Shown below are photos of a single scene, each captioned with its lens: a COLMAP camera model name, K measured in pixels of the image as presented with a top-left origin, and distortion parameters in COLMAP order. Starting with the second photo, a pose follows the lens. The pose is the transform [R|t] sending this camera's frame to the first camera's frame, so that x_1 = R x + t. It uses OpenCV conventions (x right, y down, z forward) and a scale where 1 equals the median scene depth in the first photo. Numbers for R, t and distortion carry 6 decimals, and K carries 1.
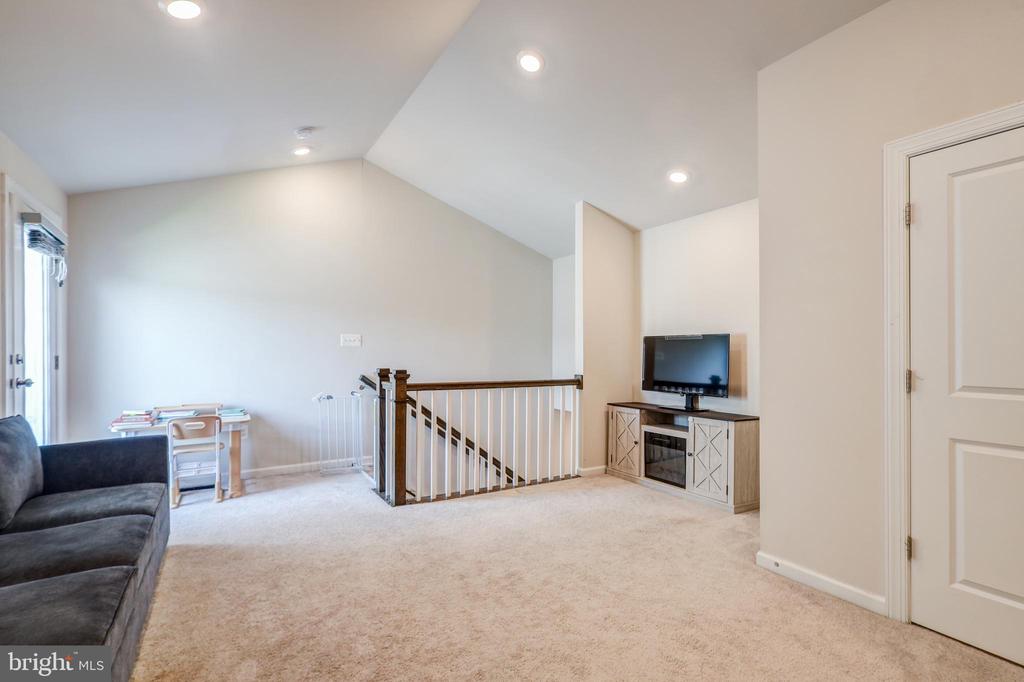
lens RADIAL K [[491.2, 0, 509.8], [0, 491.2, 350.3], [0, 0, 1]] dist [-0.000643, -0.000456]
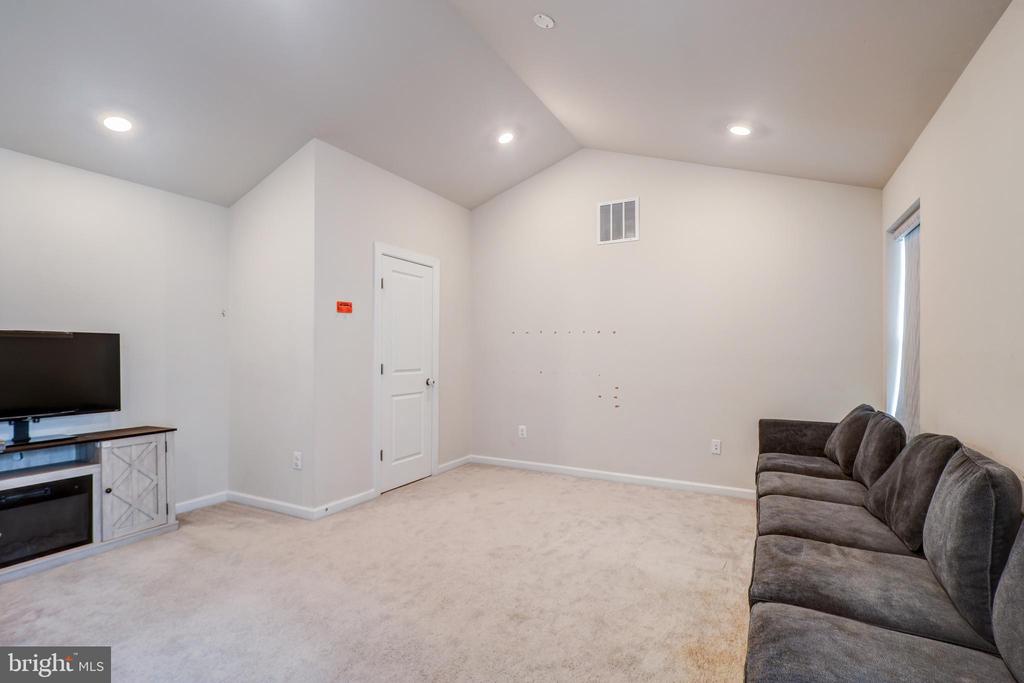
lens RADIAL K [[491.2, 0, 509.8], [0, 491.2, 350.8], [0, 0, 1]] dist [-0.000643, -0.000456]
pose [[-0.520890, 0.004706, 0.853611, -0.603343], [0.000612, 0.999987, -0.005140, 0.000258], [-0.853624, -0.002155, -0.520886, 0.860297]]
